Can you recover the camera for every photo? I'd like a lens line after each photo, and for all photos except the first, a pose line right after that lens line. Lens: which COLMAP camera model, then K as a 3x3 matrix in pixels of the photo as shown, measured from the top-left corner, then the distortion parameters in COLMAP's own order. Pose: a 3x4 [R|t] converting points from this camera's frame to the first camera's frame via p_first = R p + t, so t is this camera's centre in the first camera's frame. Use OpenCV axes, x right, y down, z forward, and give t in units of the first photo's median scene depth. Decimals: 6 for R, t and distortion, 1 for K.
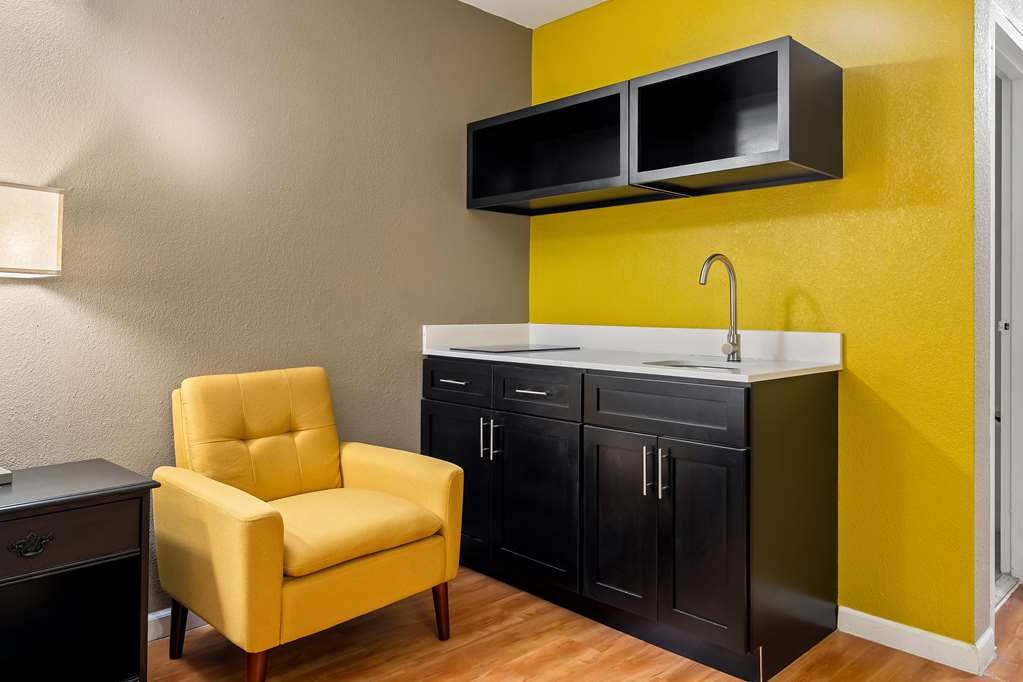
lens RADIAL K [[722.1, 0, 555.3], [0, 722.1, 297.7], [0, 0, 1]] dist [-0.016859, 0.005868]
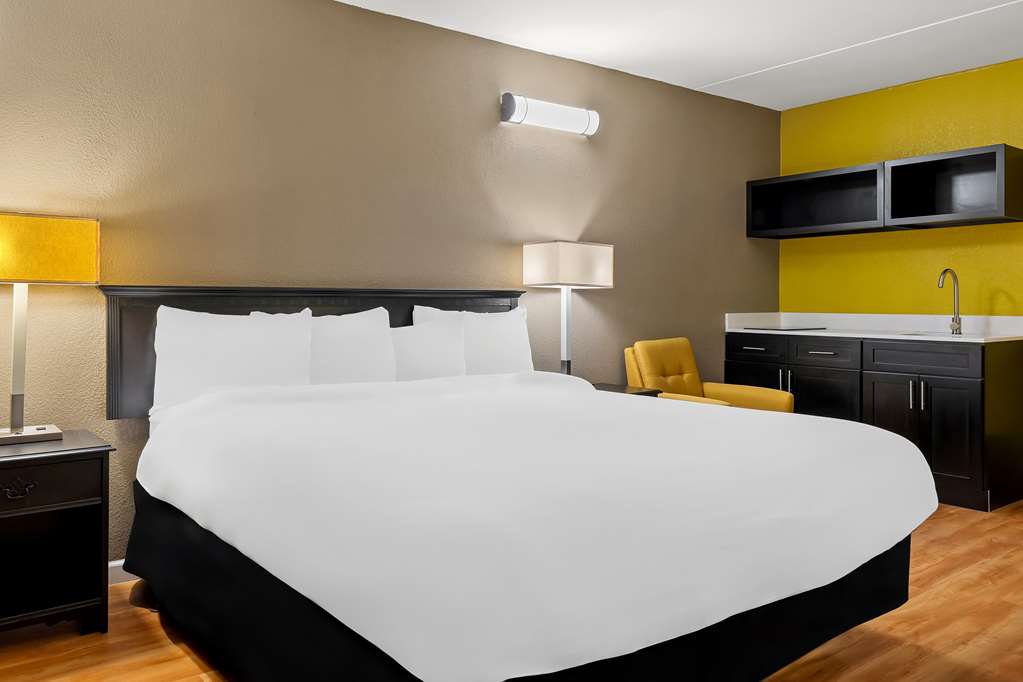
lens RADIAL K [[722.1, 0, 489.5], [0, 722.1, 304.9], [0, 0, 1]] dist [-0.016859, 0.005868]
pose [[0.980847, -0.004565, -0.194725, -0.472562], [0.008254, 0.999801, 0.018139, -0.016104], [0.194603, -0.019399, 0.980690, -0.797064]]
